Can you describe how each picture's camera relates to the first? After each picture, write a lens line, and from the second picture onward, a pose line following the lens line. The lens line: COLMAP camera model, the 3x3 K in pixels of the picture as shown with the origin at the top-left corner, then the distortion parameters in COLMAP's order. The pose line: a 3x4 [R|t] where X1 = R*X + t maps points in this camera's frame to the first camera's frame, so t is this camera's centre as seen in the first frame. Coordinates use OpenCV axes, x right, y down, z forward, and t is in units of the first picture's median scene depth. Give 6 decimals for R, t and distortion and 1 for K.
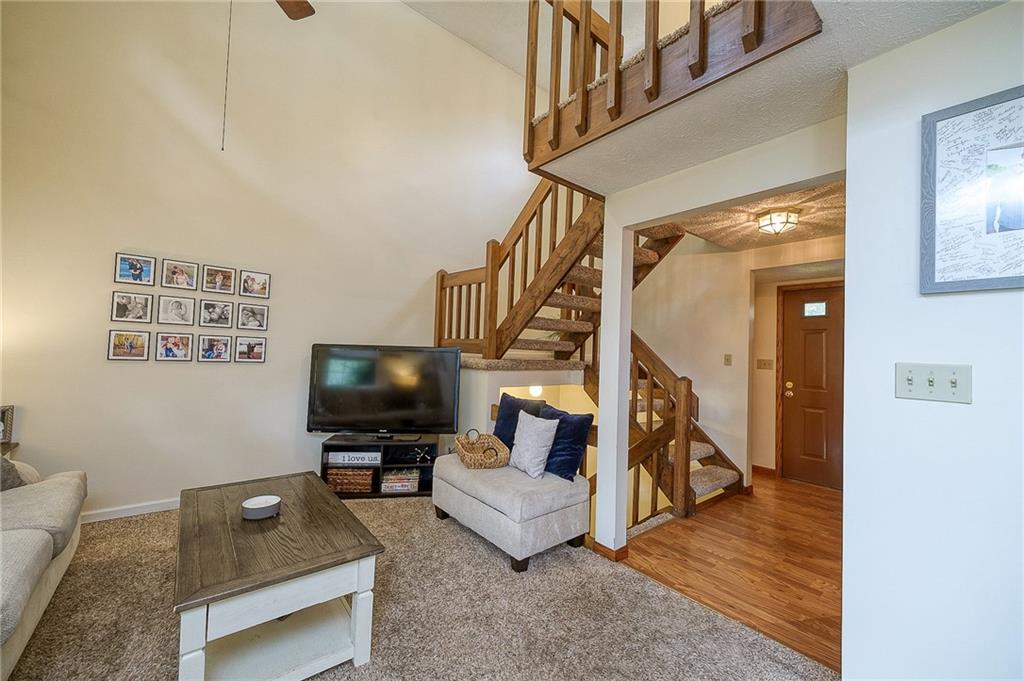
lens RADIAL K [[399.2, 0, 512.0], [0, 399.2, 340.5], [0, 0, 1]] dist [0.016298, -0.009537]
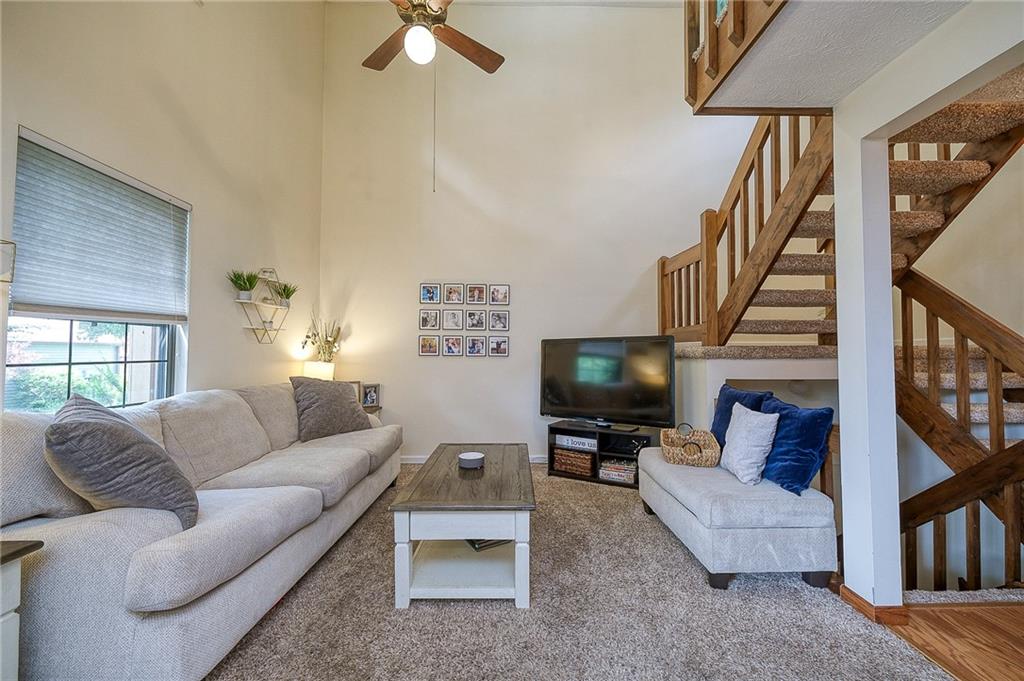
lens RADIAL K [[399.2, 0, 512.0], [0, 399.2, 340.5], [0, 0, 1]] dist [0.016298, -0.009537]
pose [[0.772352, -0.054857, -0.632821, 0.187984], [0.044218, 0.998490, -0.032588, 0.050459], [0.633653, -0.002813, 0.773612, 0.059661]]
